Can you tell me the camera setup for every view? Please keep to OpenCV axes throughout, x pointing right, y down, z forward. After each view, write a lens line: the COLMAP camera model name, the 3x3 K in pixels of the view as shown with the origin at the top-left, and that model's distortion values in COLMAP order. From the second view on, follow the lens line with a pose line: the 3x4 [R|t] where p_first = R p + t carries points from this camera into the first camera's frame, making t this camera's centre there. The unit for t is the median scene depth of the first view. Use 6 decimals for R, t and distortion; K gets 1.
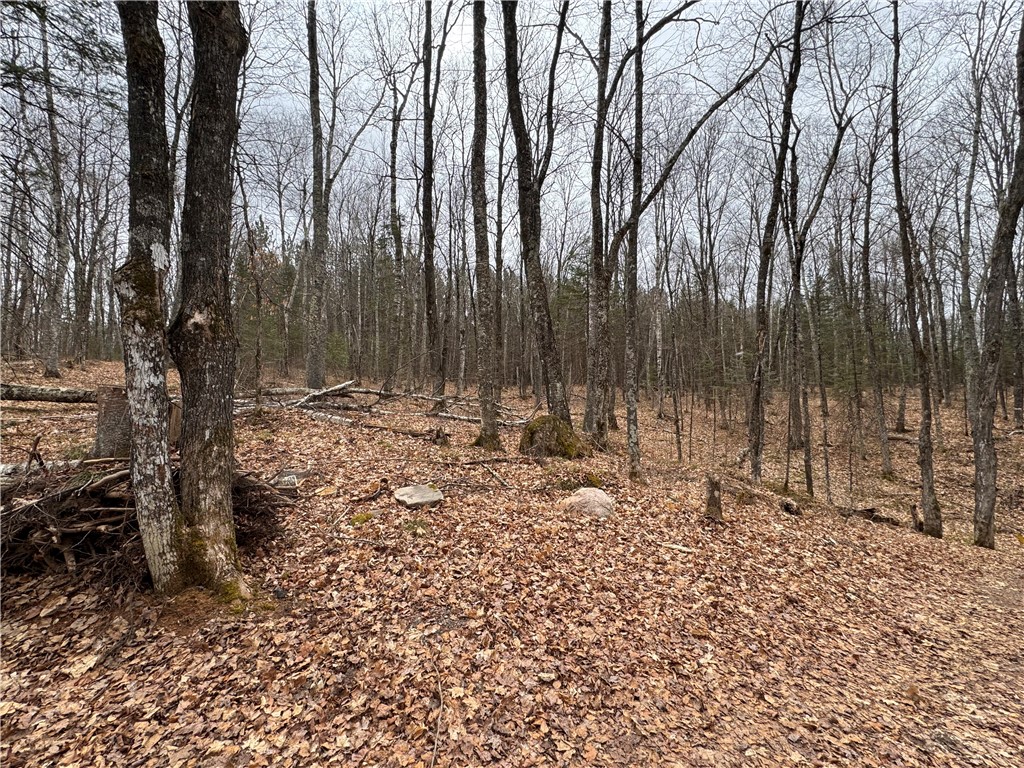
lens RADIAL K [[407.9, 0, 512.0], [0, 407.9, 384.0], [0, 0, 1]] dist [-0.001560, 0.000589]
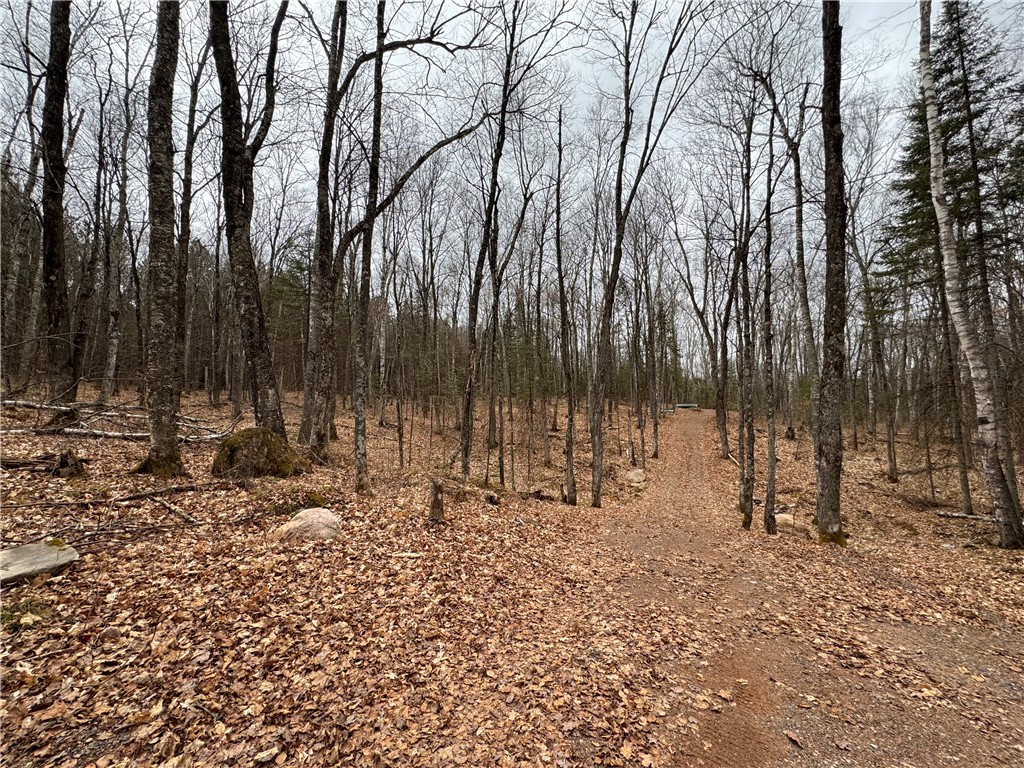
lens RADIAL K [[407.9, 0, 512.0], [0, 407.9, 384.0], [0, 0, 1]] dist [-0.001560, 0.000589]
pose [[0.789436, 0.034250, 0.612876, -0.017745], [-0.022858, 0.999390, -0.026407, -0.004258], [-0.613407, 0.006837, 0.789738, 0.017481]]
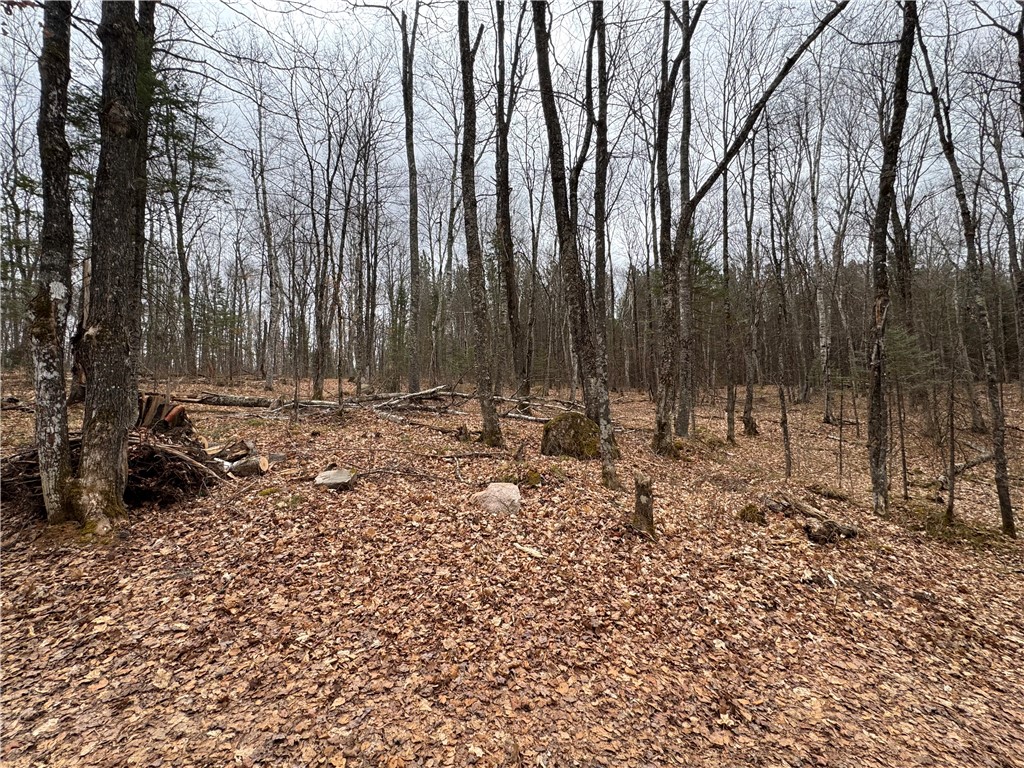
lens RADIAL K [[407.9, 0, 512.0], [0, 407.9, 384.0], [0, 0, 1]] dist [-0.001560, 0.000589]
pose [[0.922680, -0.033687, -0.384091, 0.460737], [0.027742, 0.999394, -0.021011, 0.037812], [0.384567, 0.008731, 0.923056, 0.110232]]
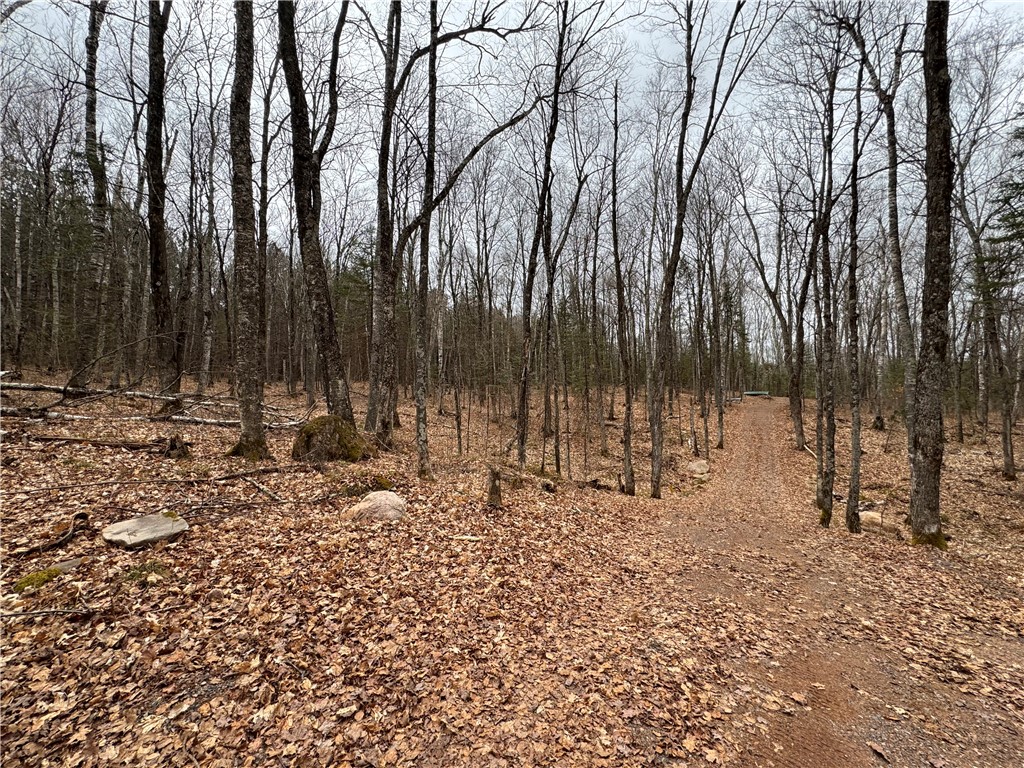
lens RADIAL K [[407.9, 0, 512.0], [0, 407.9, 384.0], [0, 0, 1]] dist [-0.001560, 0.000589]
pose [[0.864748, 0.010566, 0.502094, -0.019962], [-0.014461, 0.999888, 0.003865, -0.003870], [-0.501997, -0.010603, 0.864804, 0.016712]]
